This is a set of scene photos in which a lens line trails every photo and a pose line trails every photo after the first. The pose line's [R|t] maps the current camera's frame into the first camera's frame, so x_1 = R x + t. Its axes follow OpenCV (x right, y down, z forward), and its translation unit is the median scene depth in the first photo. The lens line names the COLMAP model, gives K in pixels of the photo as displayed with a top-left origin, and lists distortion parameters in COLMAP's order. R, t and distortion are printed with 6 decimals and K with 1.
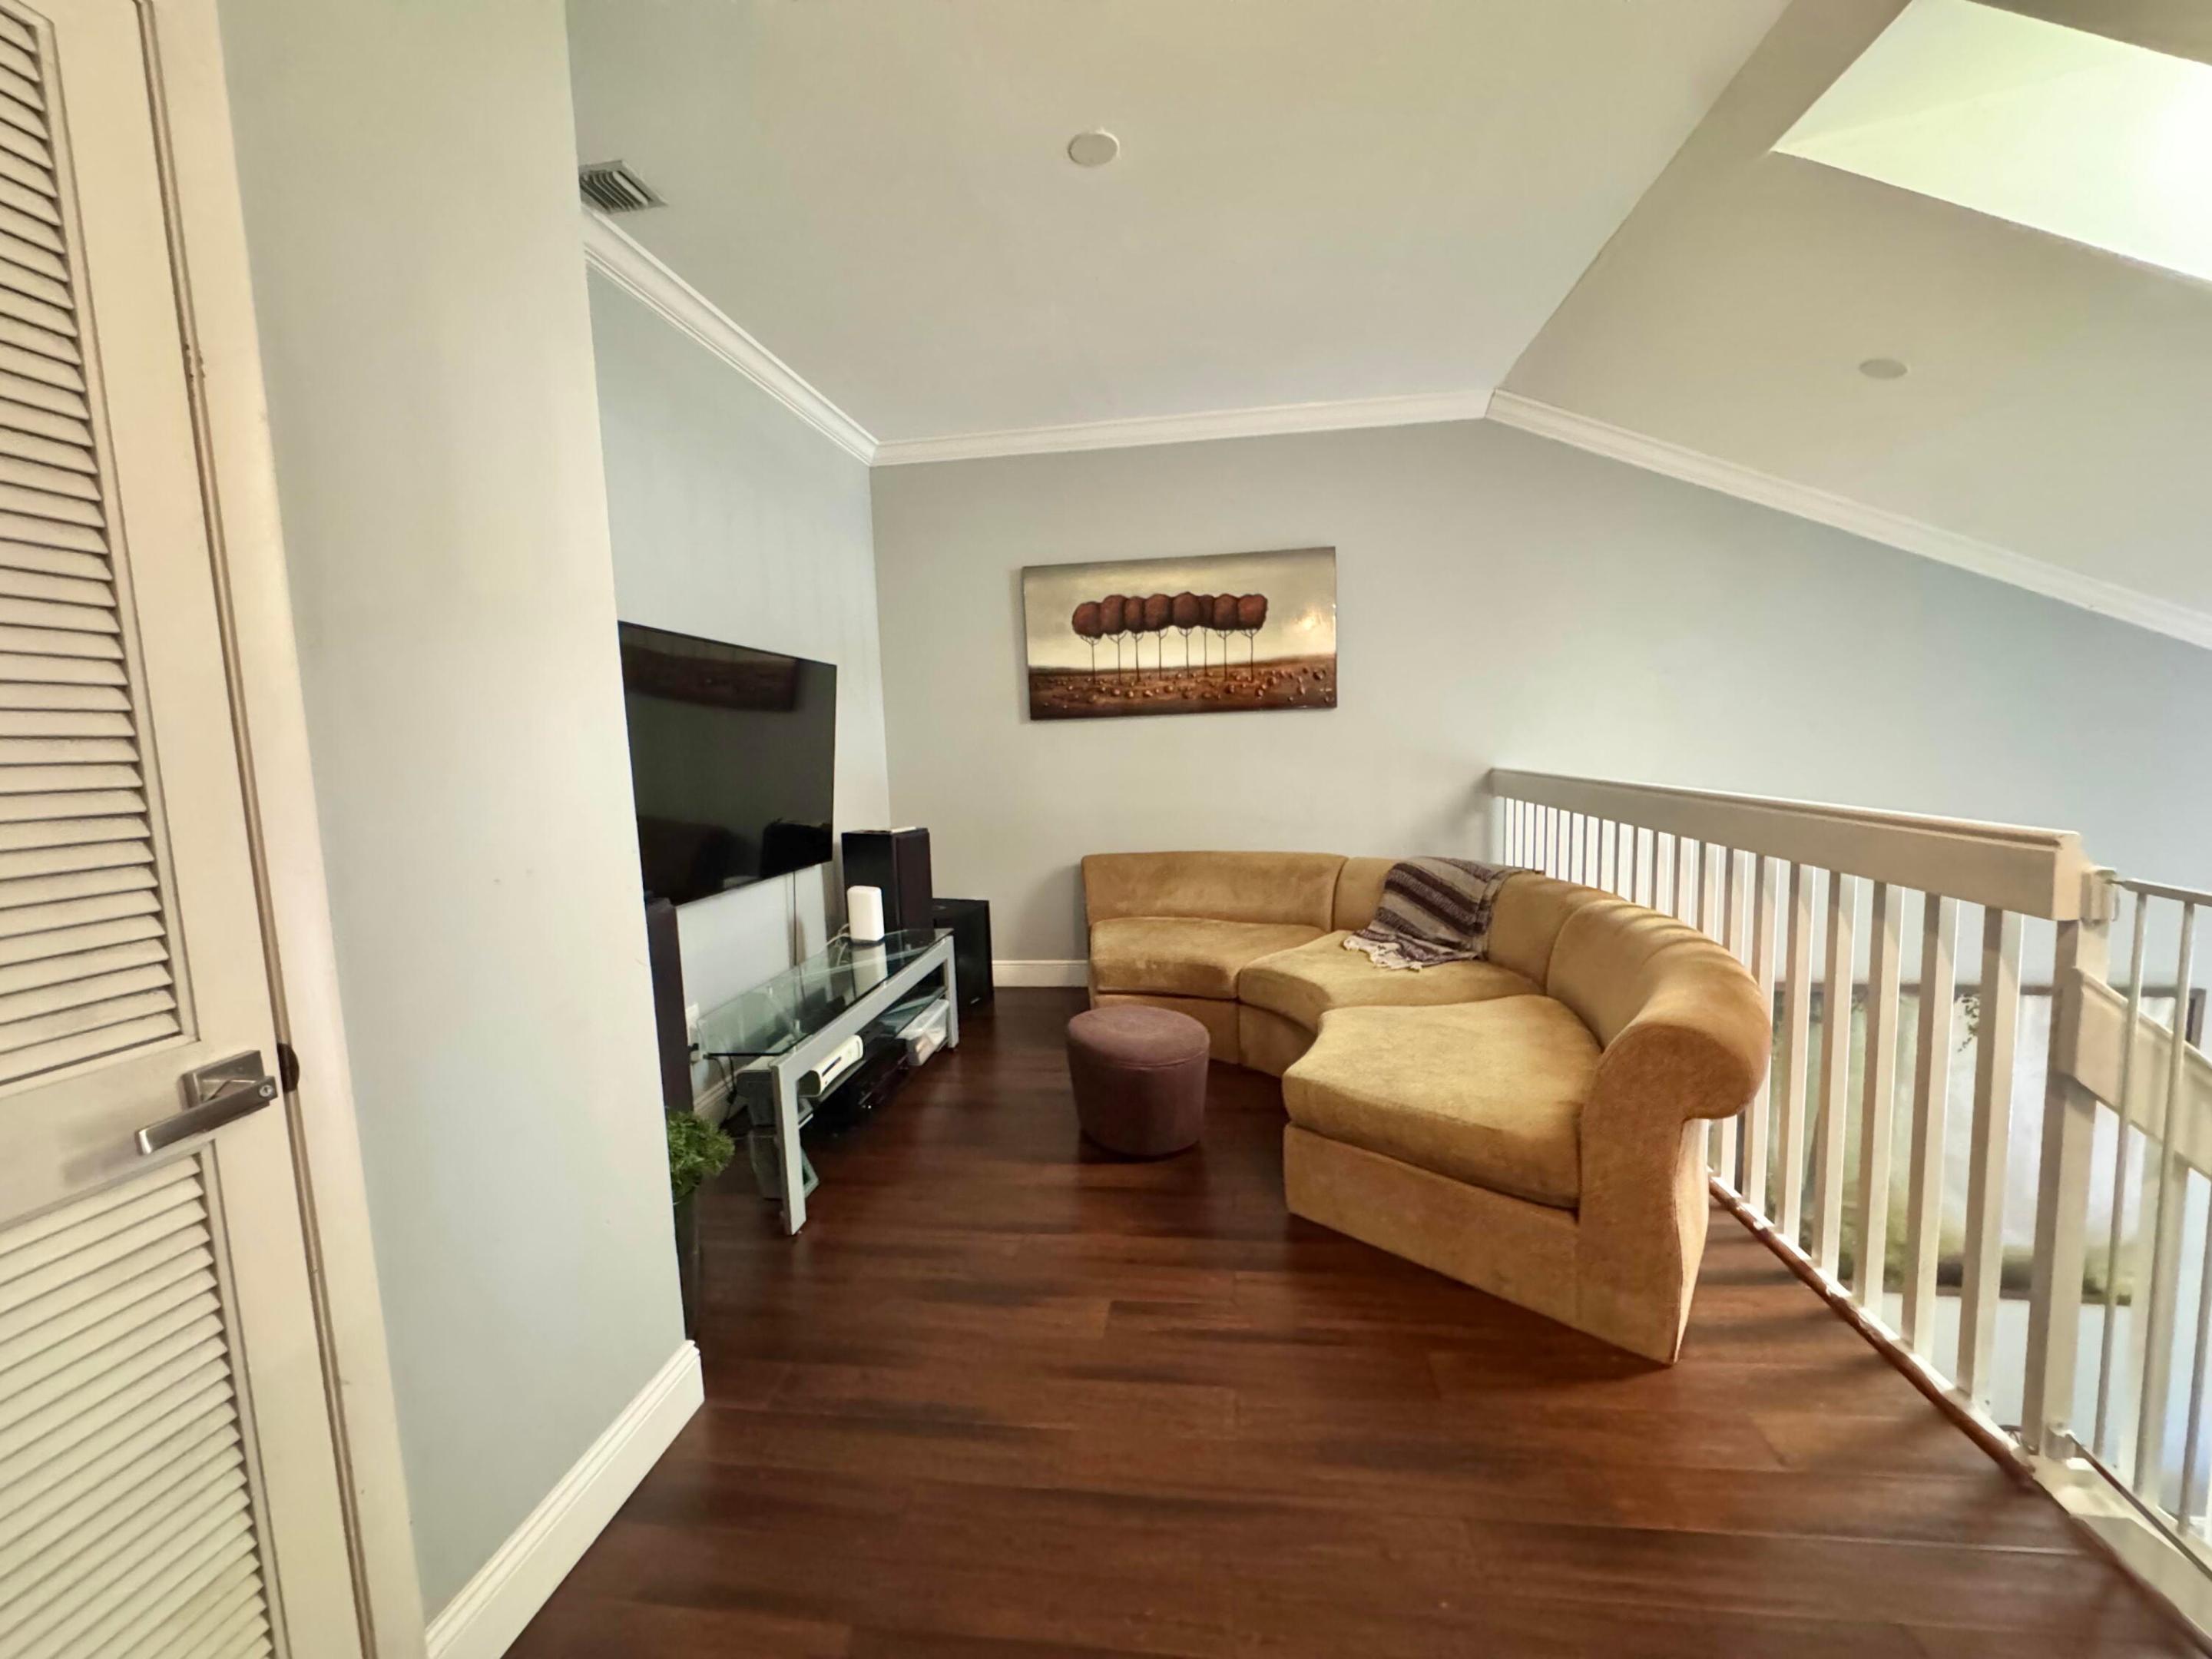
lens RADIAL K [[882.1, 0, 1107.3], [0, 882.1, 832.0], [0, 0, 1]] dist [-0.004156, -0.000299]
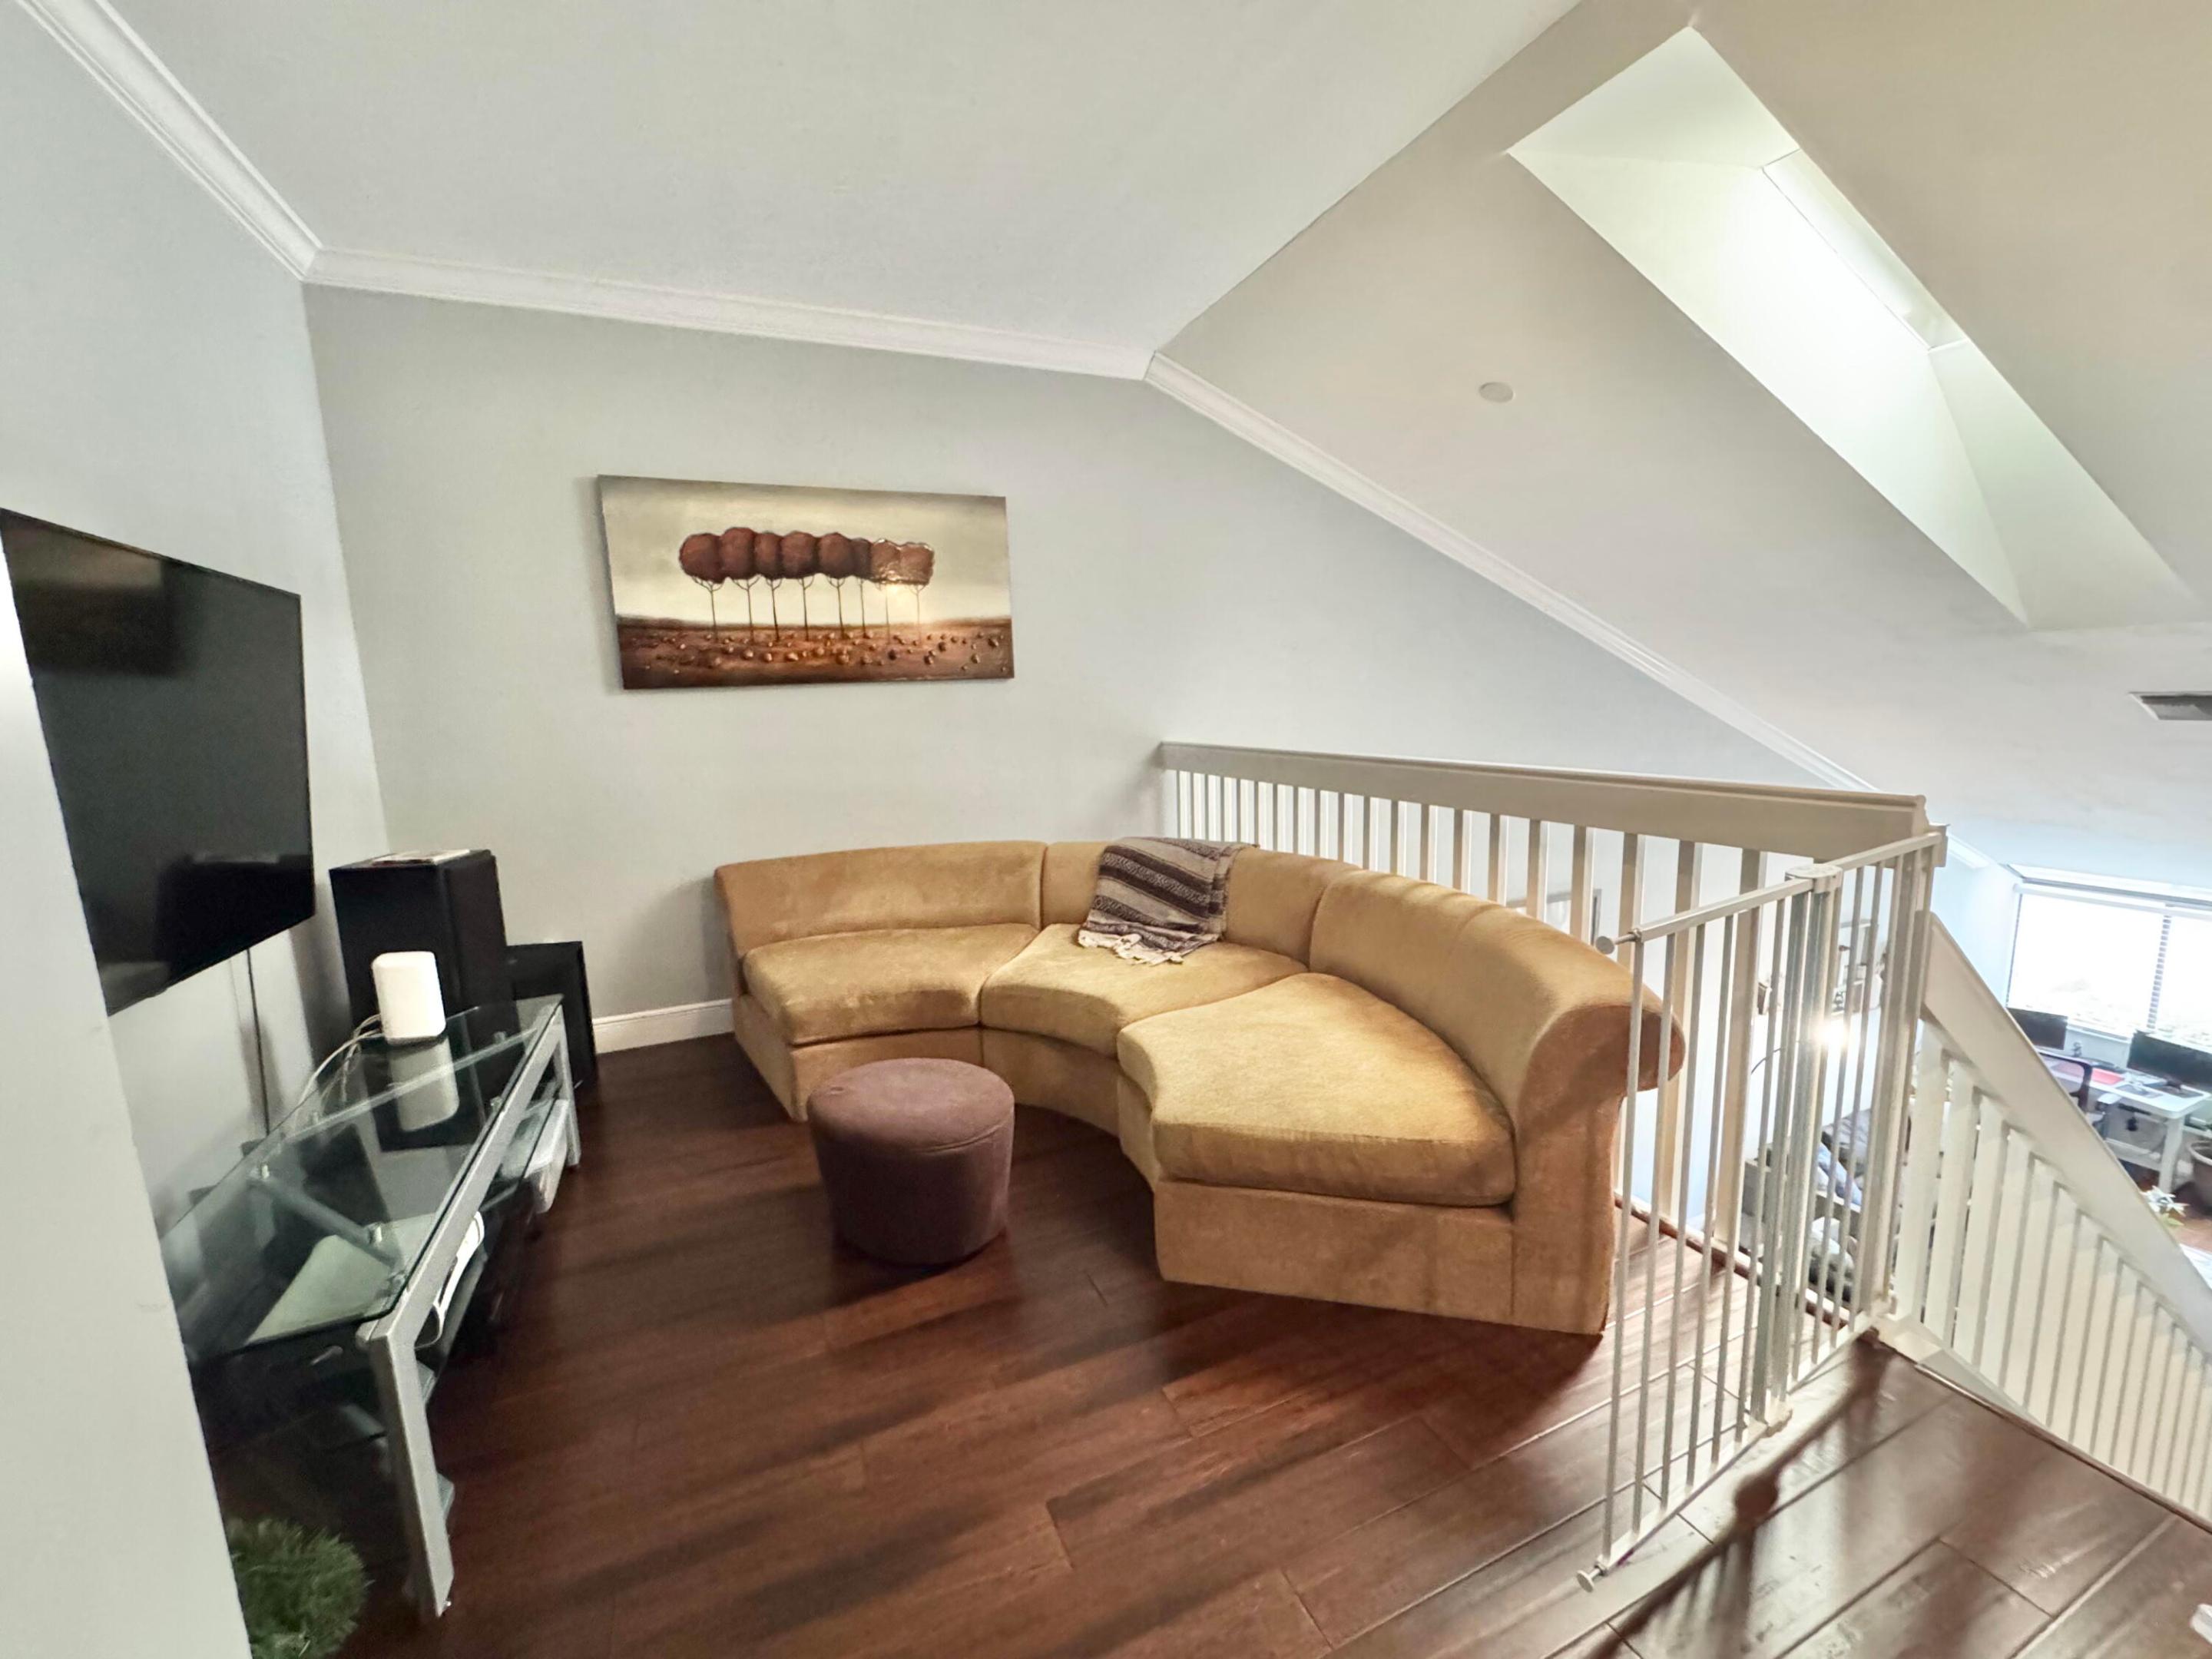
lens RADIAL K [[882.1, 0, 1107.3], [0, 882.1, 832.0], [0, 0, 1]] dist [-0.004156, -0.000299]
pose [[0.858209, -0.072437, 0.508164, -0.147589], [0.057186, 0.997322, 0.045588, -0.022782], [-0.510106, -0.010064, 0.860053, 0.196323]]
